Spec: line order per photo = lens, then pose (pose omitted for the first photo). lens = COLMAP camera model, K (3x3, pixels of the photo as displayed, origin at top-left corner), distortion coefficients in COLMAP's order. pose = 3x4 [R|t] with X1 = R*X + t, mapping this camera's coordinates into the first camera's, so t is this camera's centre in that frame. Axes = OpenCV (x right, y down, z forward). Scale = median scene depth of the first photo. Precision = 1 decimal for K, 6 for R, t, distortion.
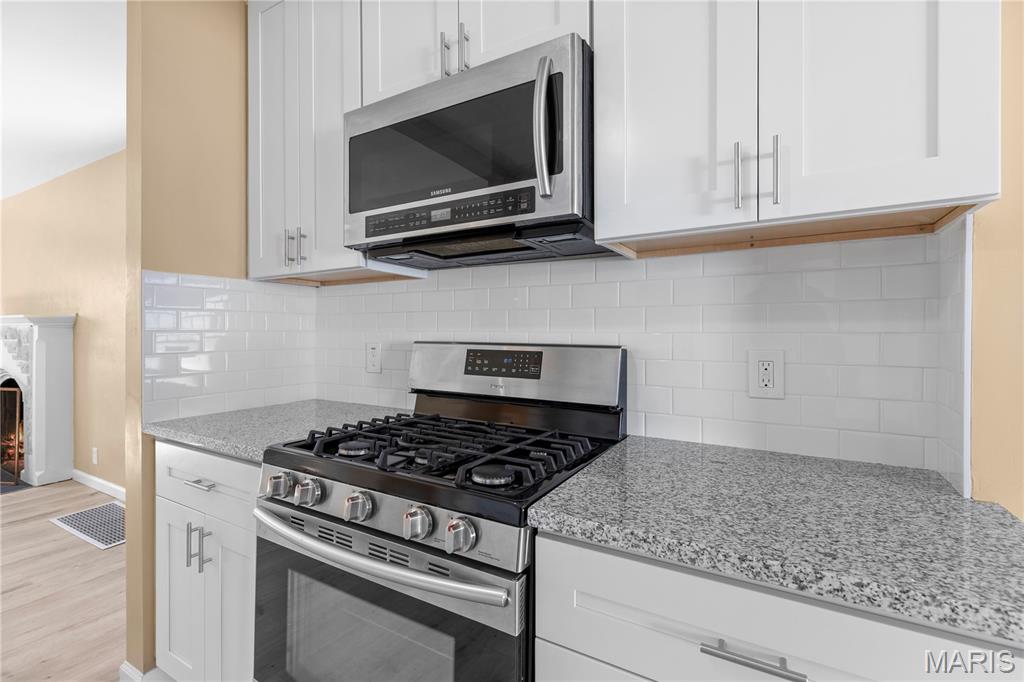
lens RADIAL K [[458.9, 0, 511.4], [0, 458.9, 338.6], [0, 0, 1]] dist [0.004323, 0.000466]
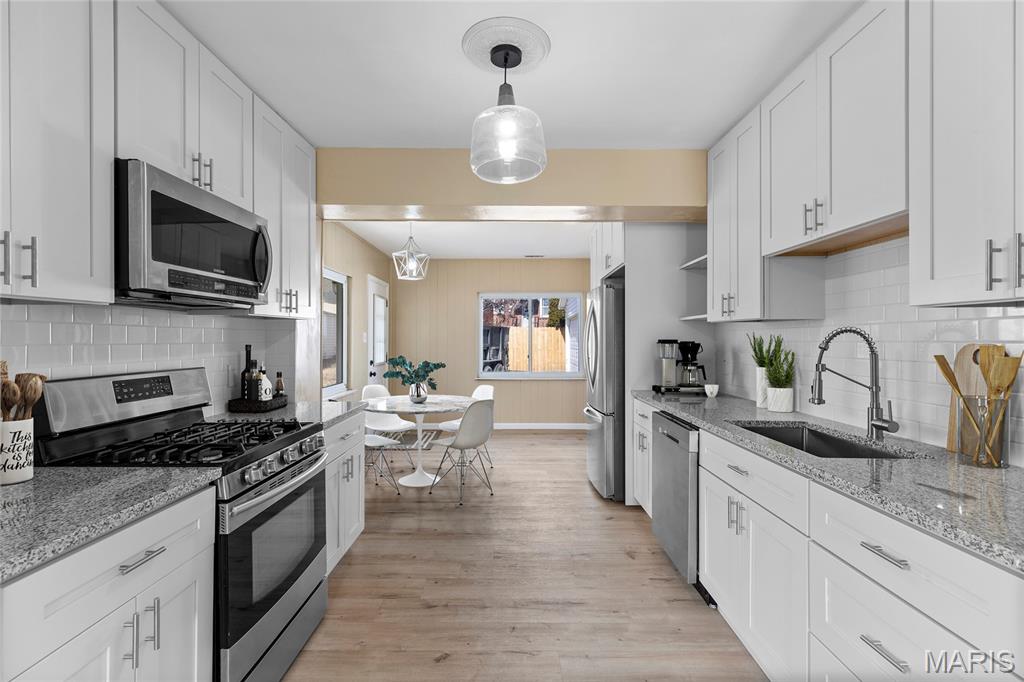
lens RADIAL K [[458.9, 0, 511.4], [0, 458.9, 338.6], [0, 0, 1]] dist [0.004323, 0.000466]
pose [[-0.491040, -0.003806, 0.871129, -1.643204], [0.010272, 0.999896, 0.010158, -0.086356], [-0.871077, 0.013936, -0.490950, 0.765666]]
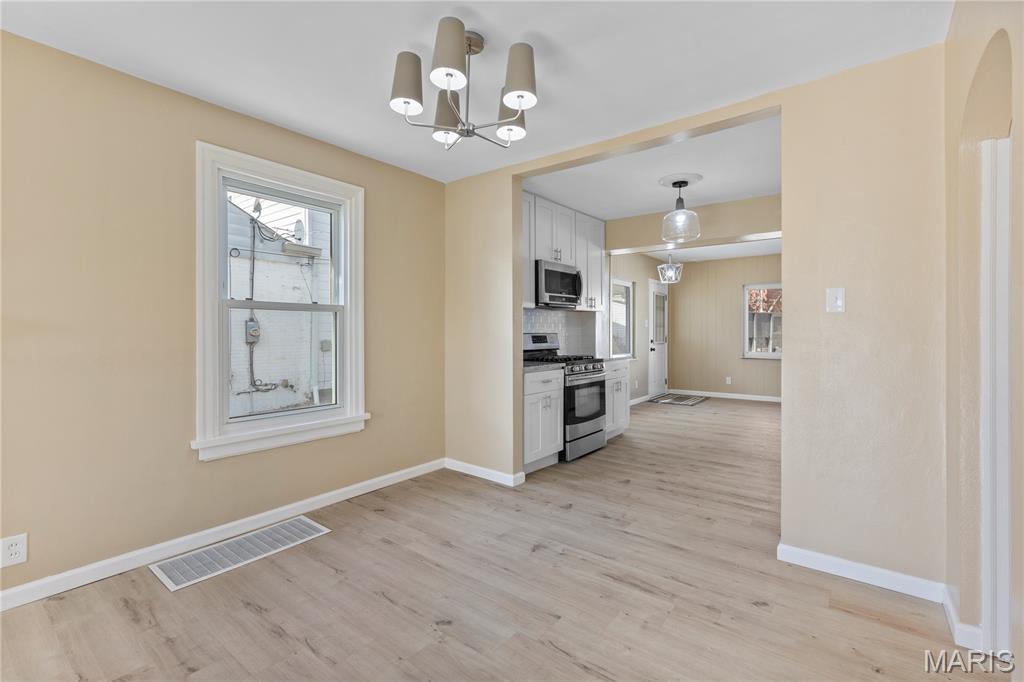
lens RADIAL K [[463.2, 0, 510.1], [0, 463.2, 333.6], [0, 0, 1]] dist [0.003219, 0.000142]
pose [[0.149494, -0.008431, 0.988727, -3.405317], [0.019980, 0.999785, 0.005505, -0.011373], [-0.988561, 0.018932, 0.149630, 0.732720]]
